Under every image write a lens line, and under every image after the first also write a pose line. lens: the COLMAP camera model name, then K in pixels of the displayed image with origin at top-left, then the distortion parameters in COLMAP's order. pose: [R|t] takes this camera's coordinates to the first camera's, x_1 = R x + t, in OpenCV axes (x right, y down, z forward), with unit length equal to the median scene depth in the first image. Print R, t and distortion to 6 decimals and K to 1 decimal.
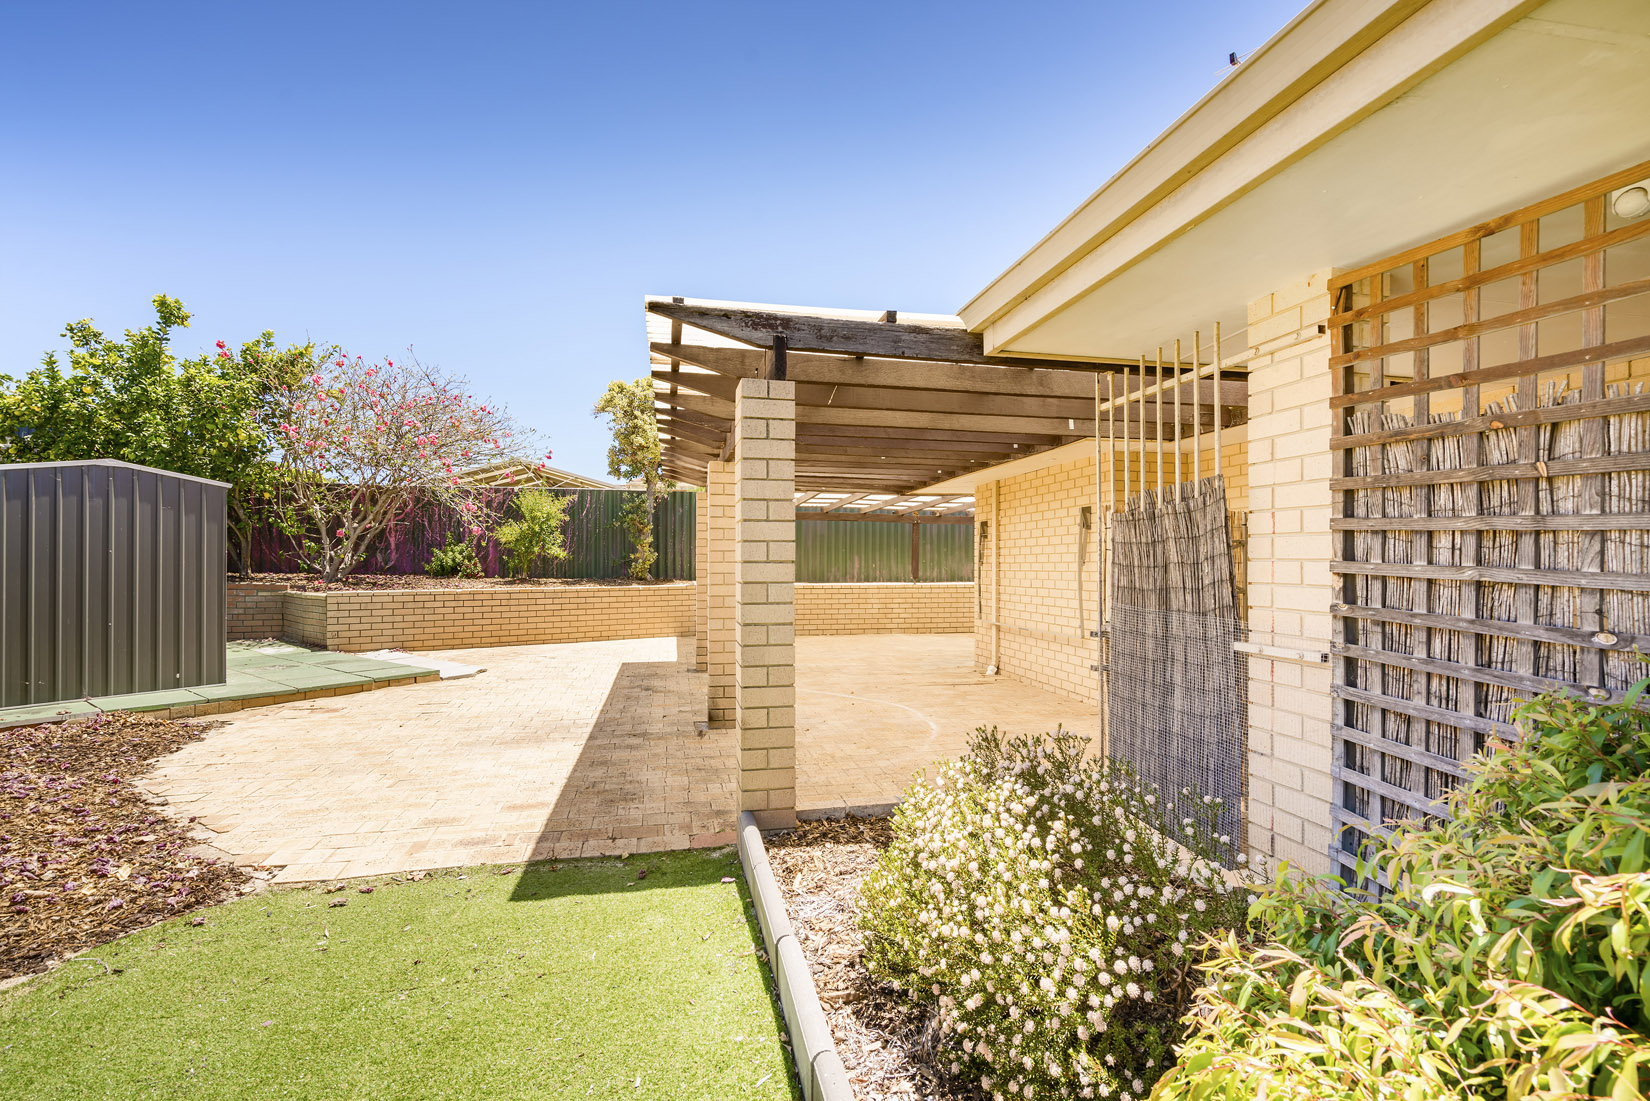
lens RADIAL K [[748.8, 0, 824.2], [0, 748.8, 558.8], [0, 0, 1]] dist [0.001913, 0.001373]
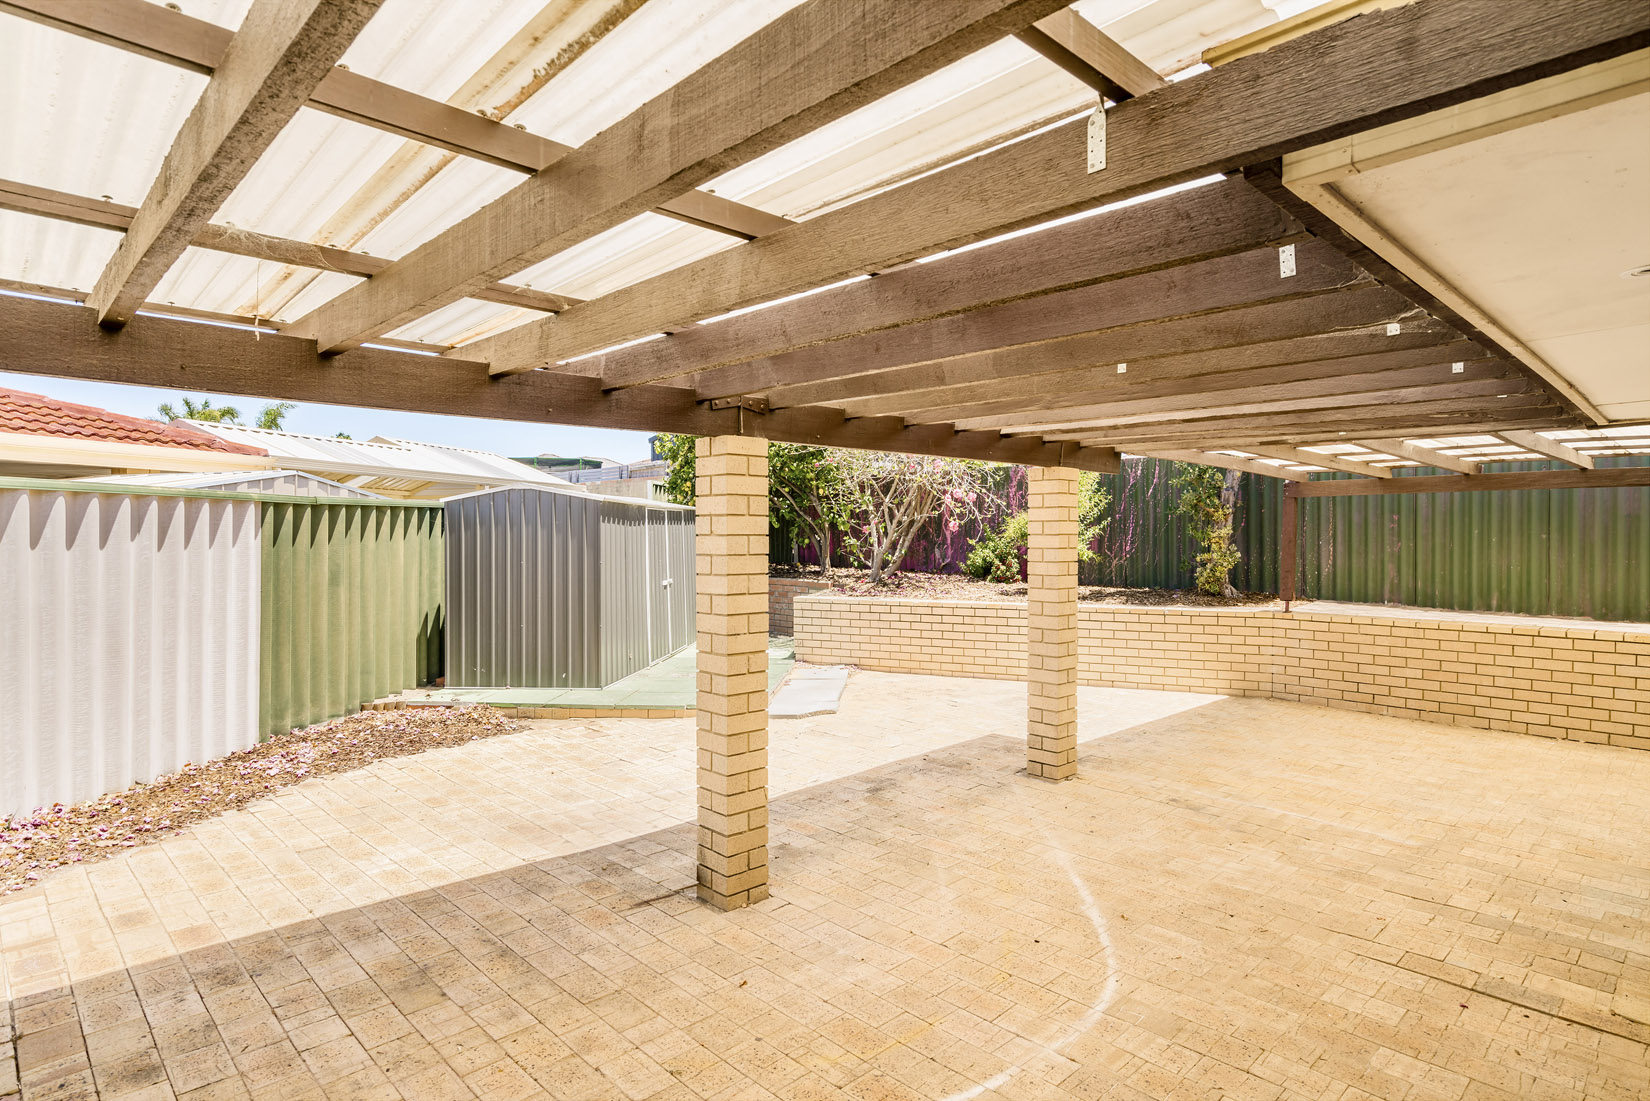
lens RADIAL K [[905.4, 0, 826.5], [0, 905.4, 543.8], [0, 0, 1]] dist [0.005373, 0.001414]
pose [[0.533012, 0.007051, -0.846078, 0.268094], [0.002453, 0.999948, 0.009878, -0.027941], [0.846104, -0.007340, 0.532968, 0.391956]]
